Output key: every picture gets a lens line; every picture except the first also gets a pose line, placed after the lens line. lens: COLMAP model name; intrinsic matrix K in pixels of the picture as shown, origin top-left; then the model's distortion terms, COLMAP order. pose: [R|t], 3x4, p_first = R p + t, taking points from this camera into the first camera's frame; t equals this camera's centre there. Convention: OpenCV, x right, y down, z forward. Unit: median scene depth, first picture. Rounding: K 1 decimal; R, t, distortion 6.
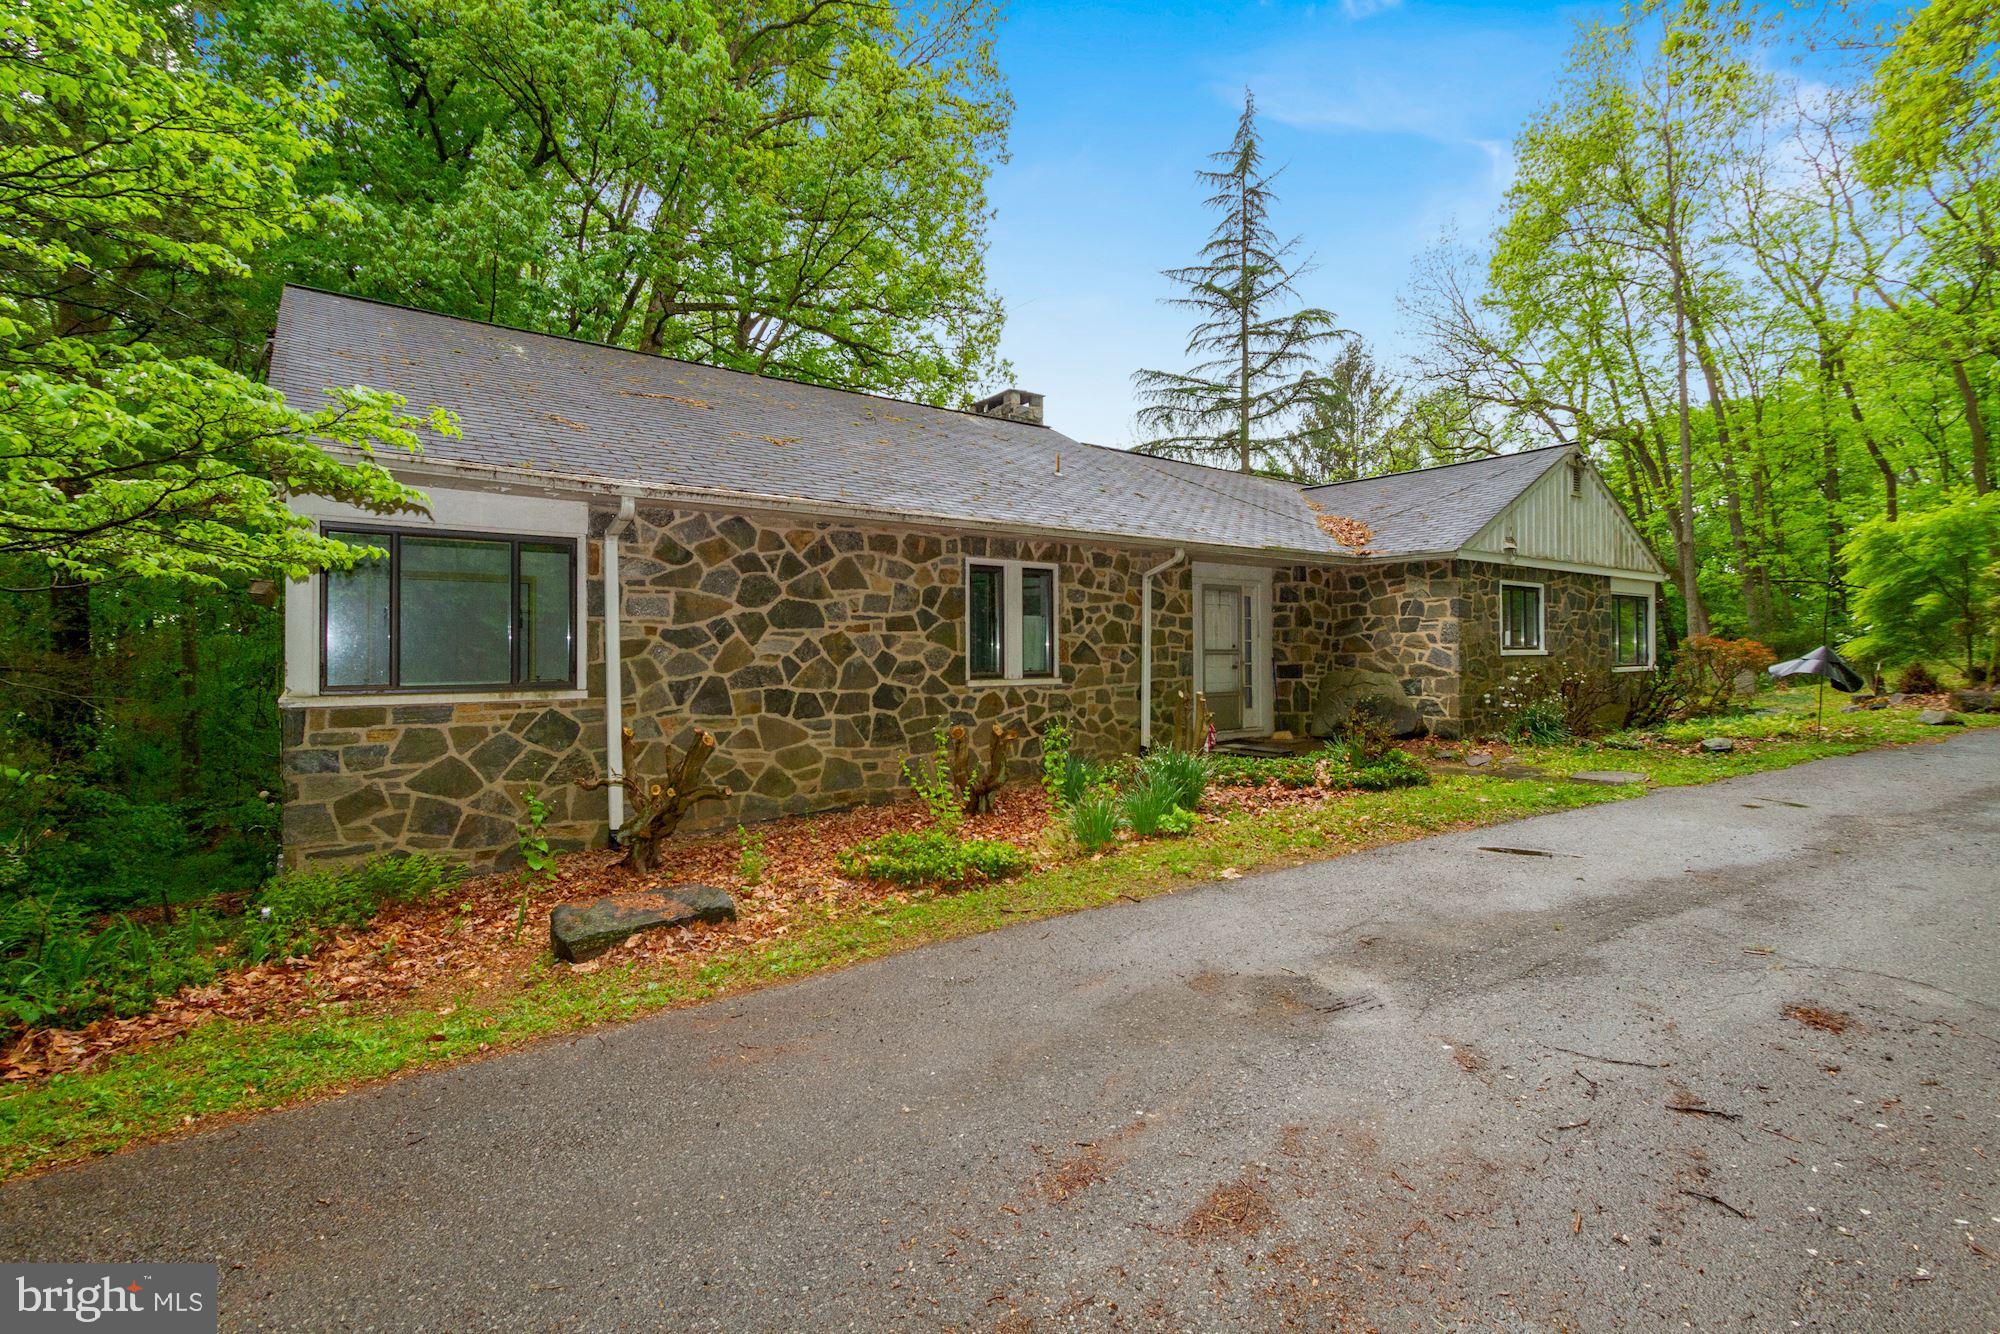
lens RADIAL K [[918.8, 0, 982.3], [0, 918.8, 645.9], [0, 0, 1]] dist [0.004496, -0.001731]
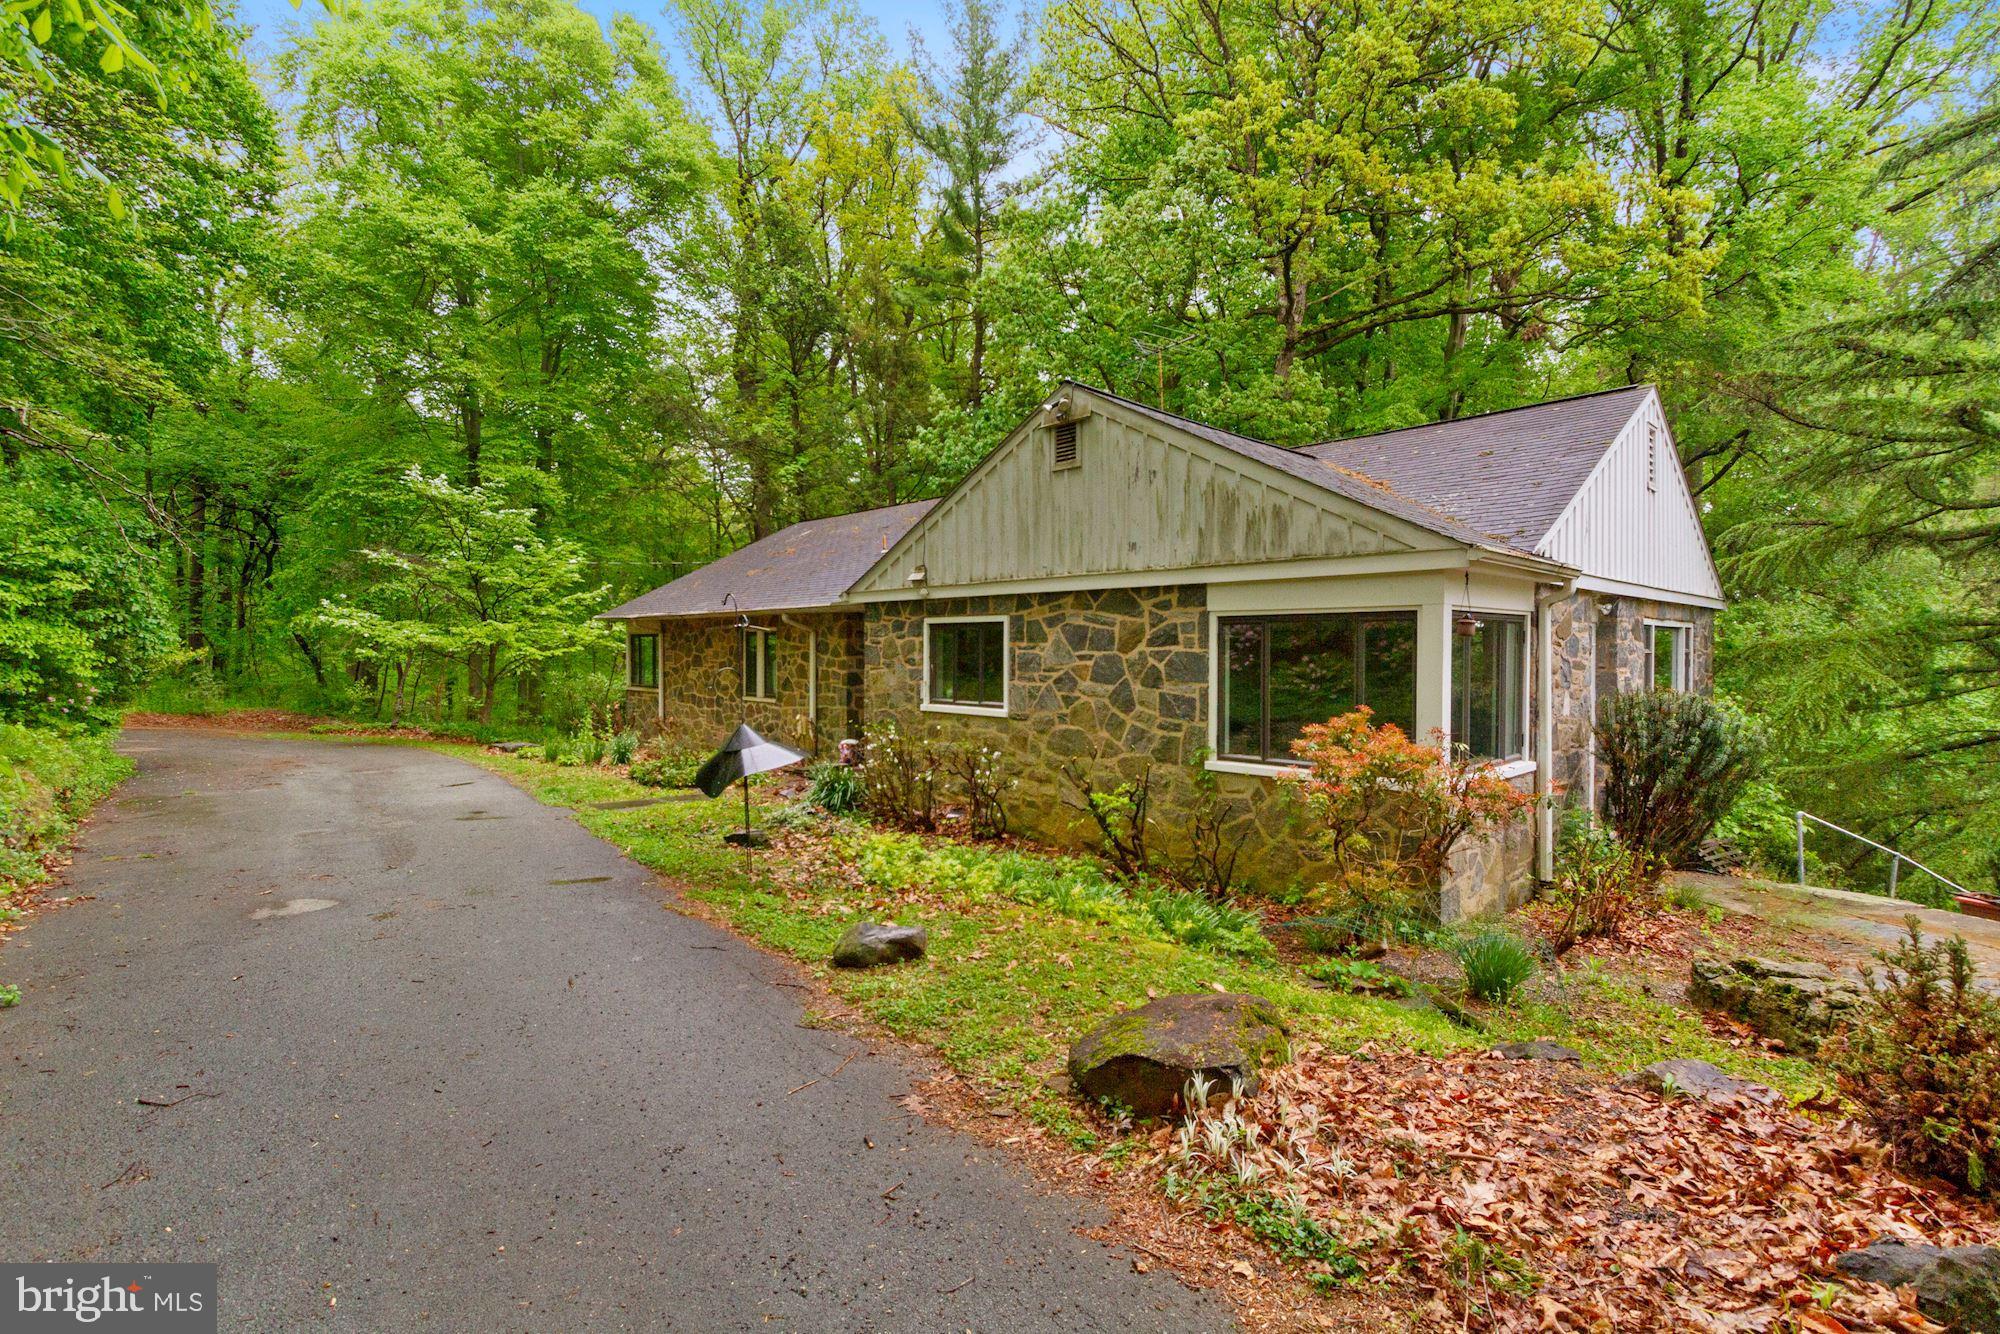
lens RADIAL K [[920.7, 0, 991.9], [0, 920.7, 664.9], [0, 0, 1]] dist [0.003594, -0.000422]
pose [[0.113970, 0.019459, -0.993294, 1.483922], [-0.002784, 0.999811, 0.019267, -0.049047], [0.993480, 0.000569, 0.114003, 1.027673]]
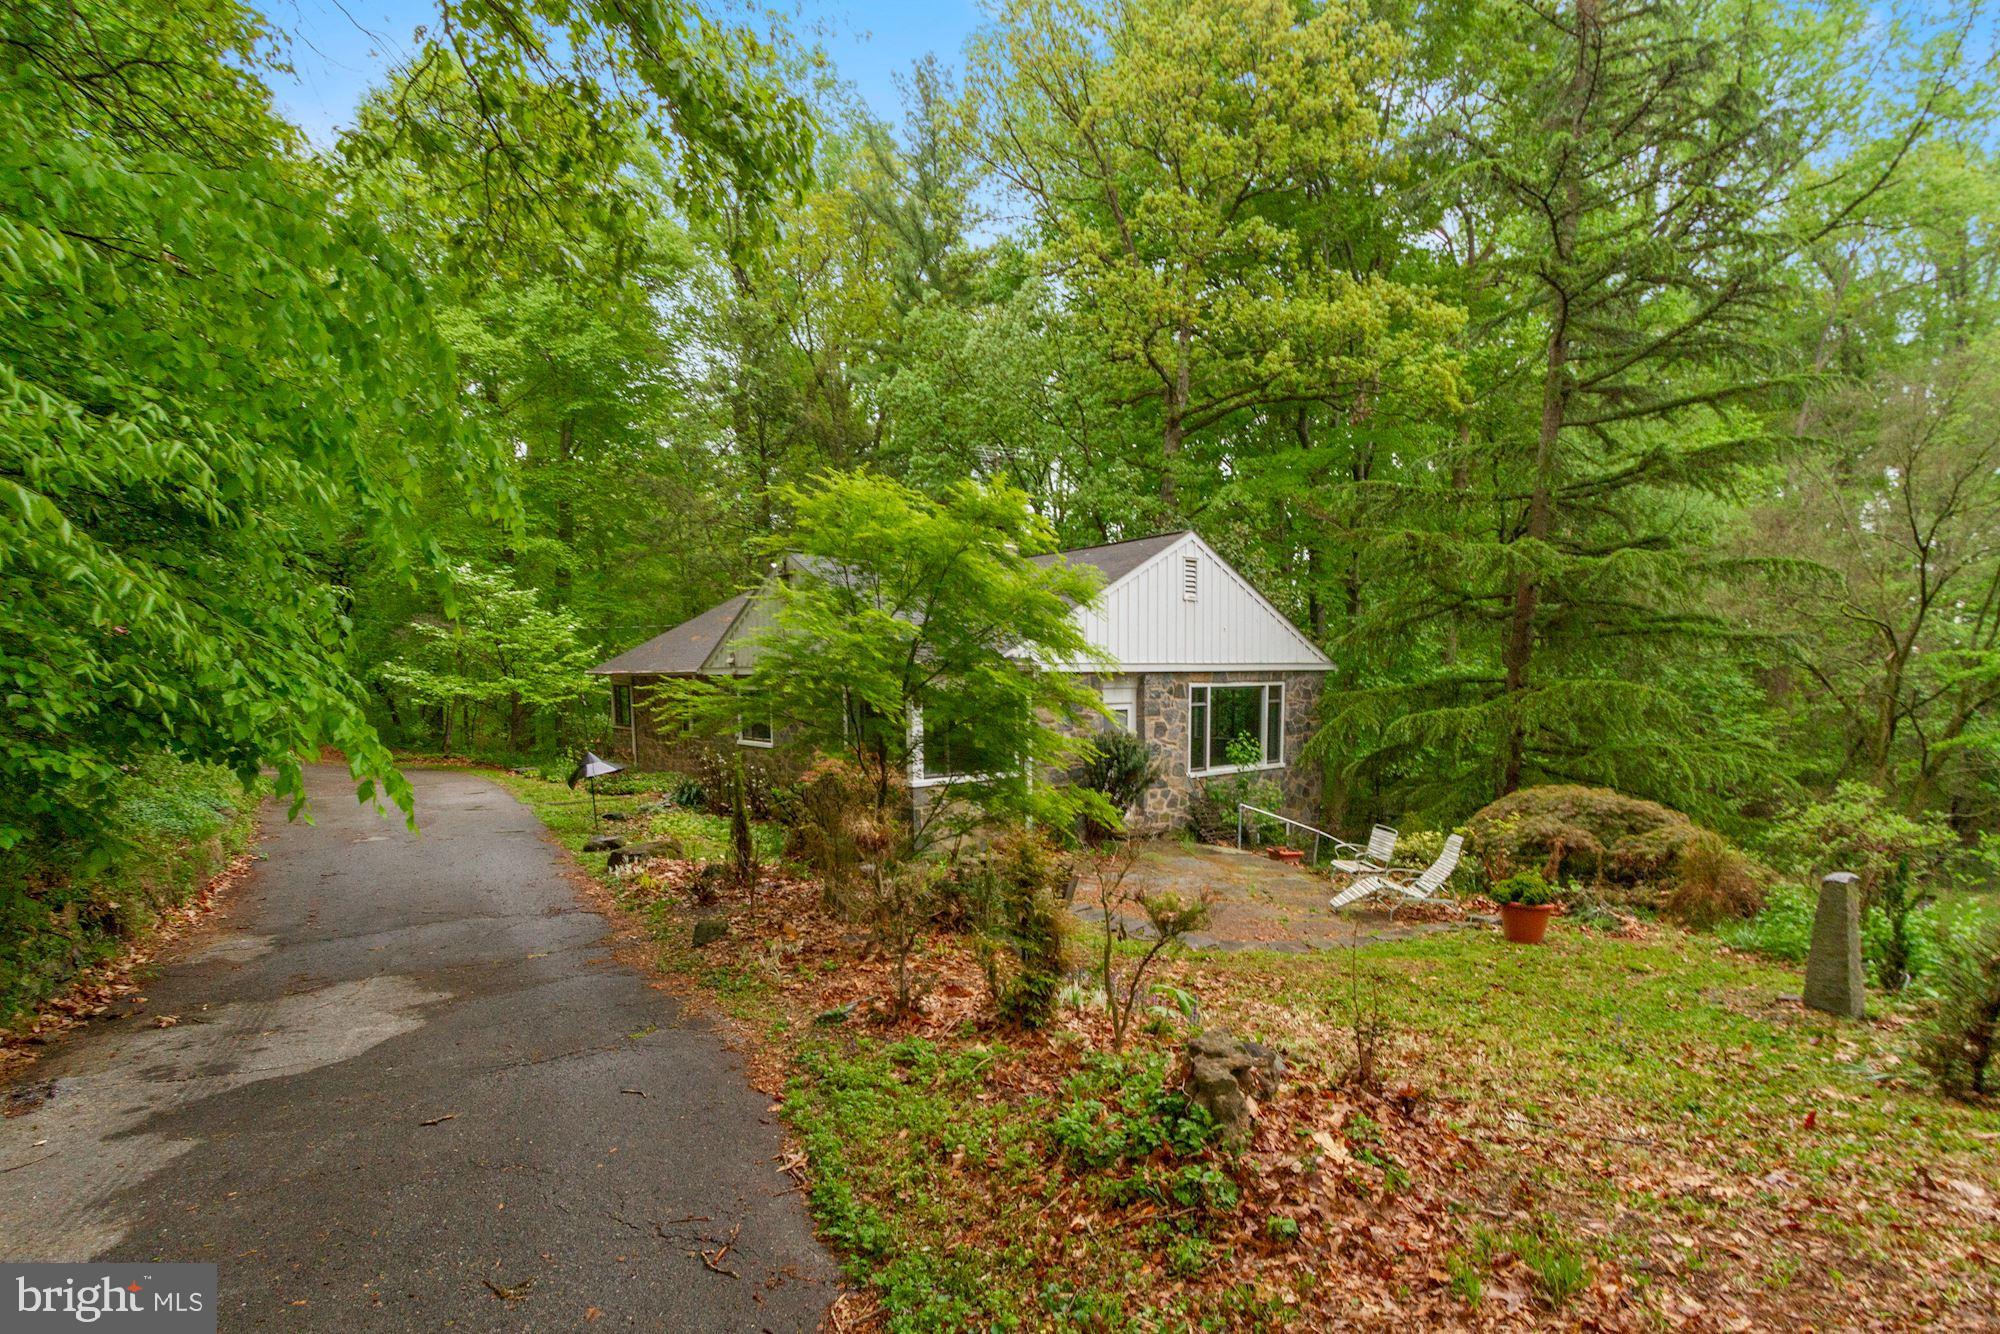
lens RADIAL K [[963.8, 0, 997.1], [0, 963.8, 790.9], [0, 0, 1]] dist [0.002024, -0.000161]
pose [[0.037810, 0.118652, -0.992216, 2.095911], [0.005255, 0.992888, 0.118932, -0.090717], [0.999271, -0.009710, 0.036917, 1.403013]]
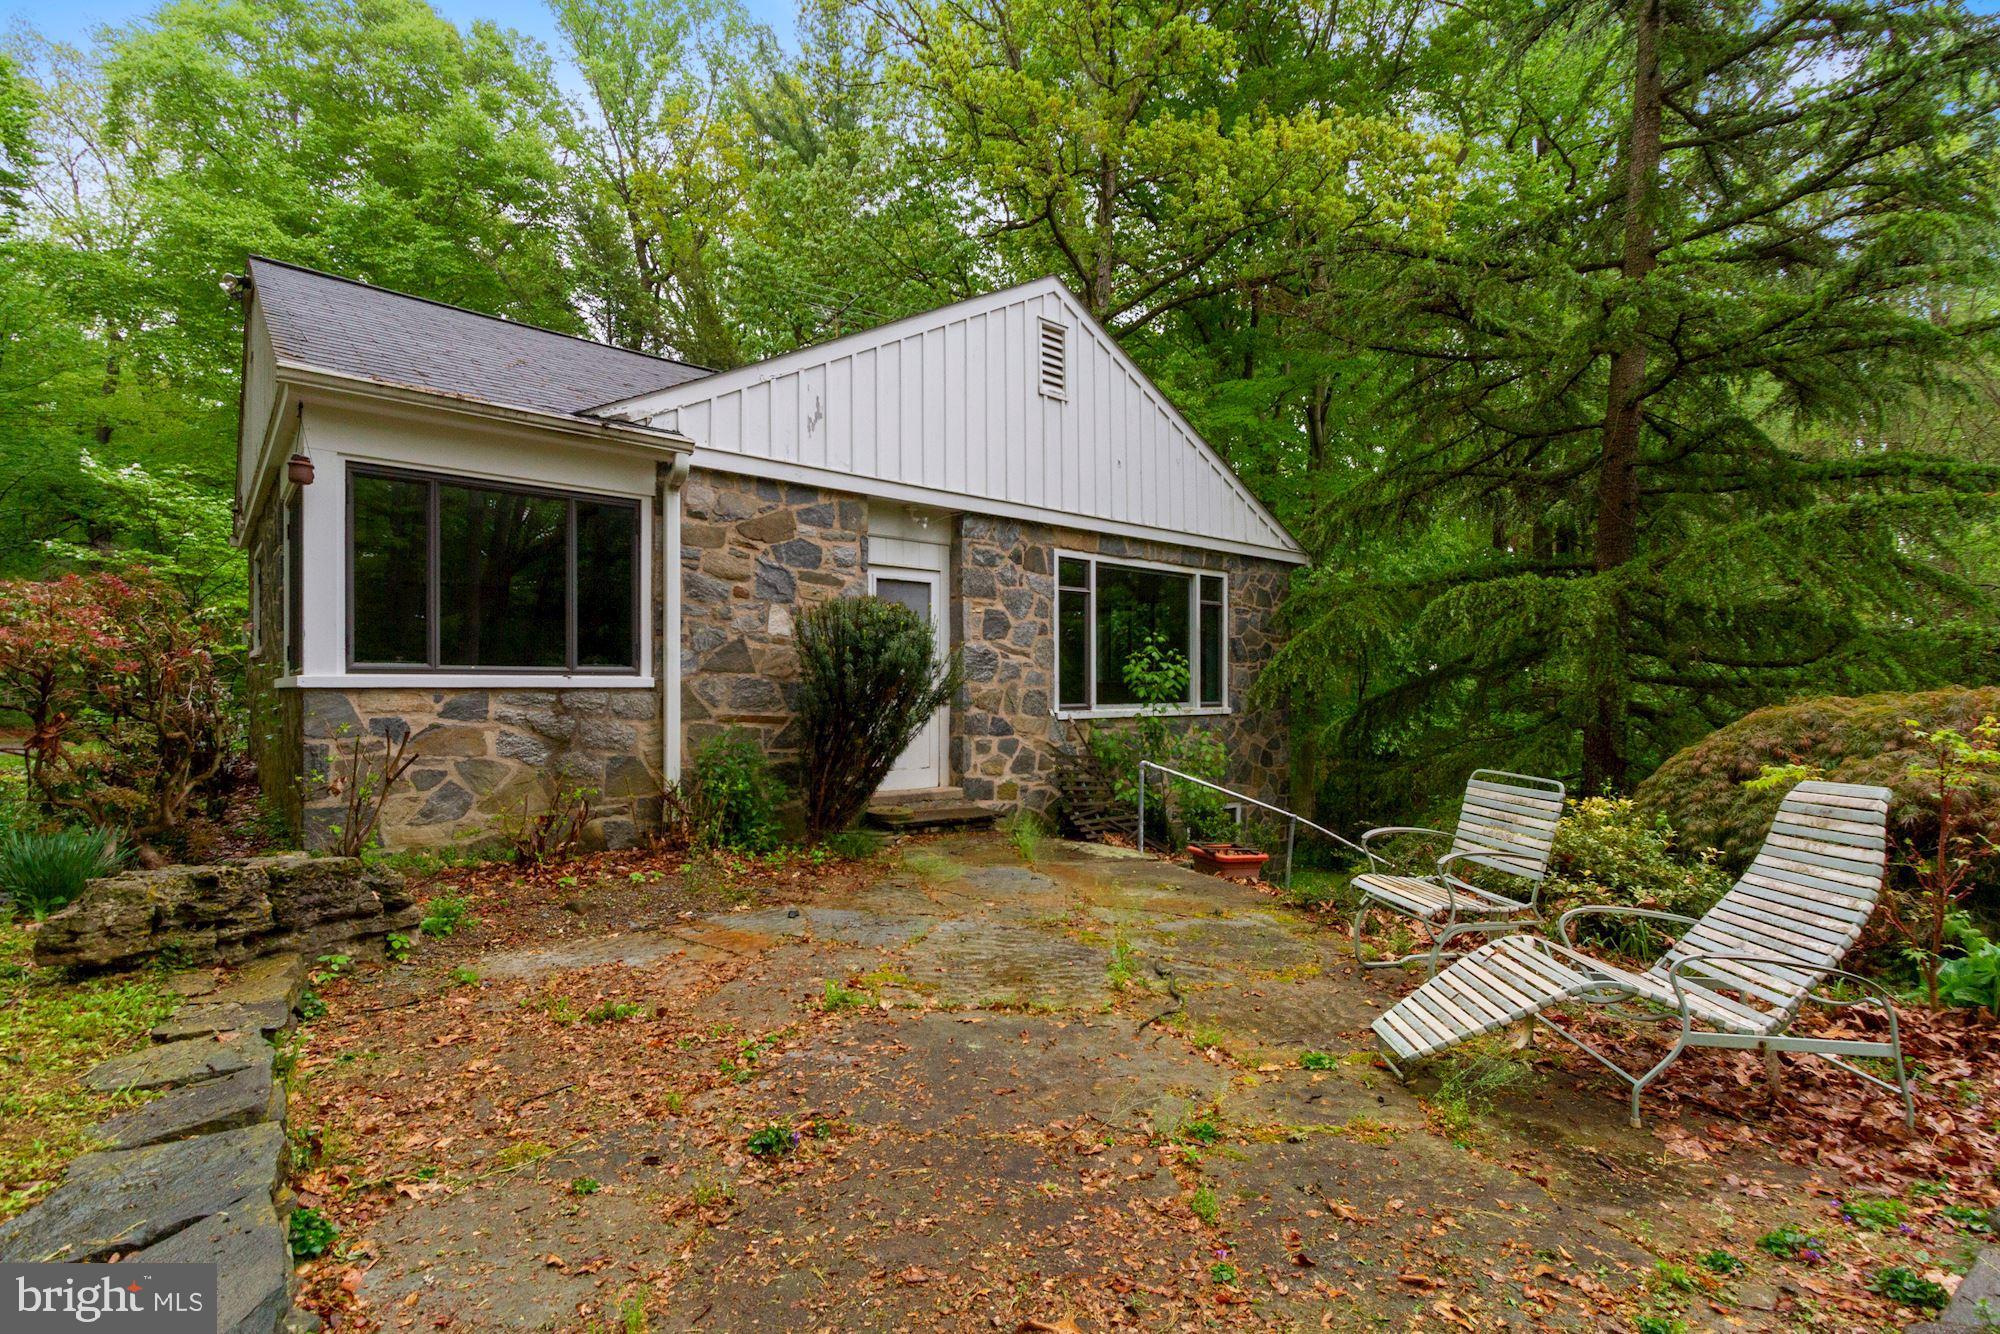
lens RADIAL K [[926.1, 0, 1002.8], [0, 926.1, 705.6], [0, 0, 1]] dist [0.001517, -0.000081]
pose [[0.074114, 0.015745, -0.997125, 1.435532], [-0.002112, 0.999876, 0.015631, 0.037928], [0.997248, 0.000947, 0.074138, 1.640370]]
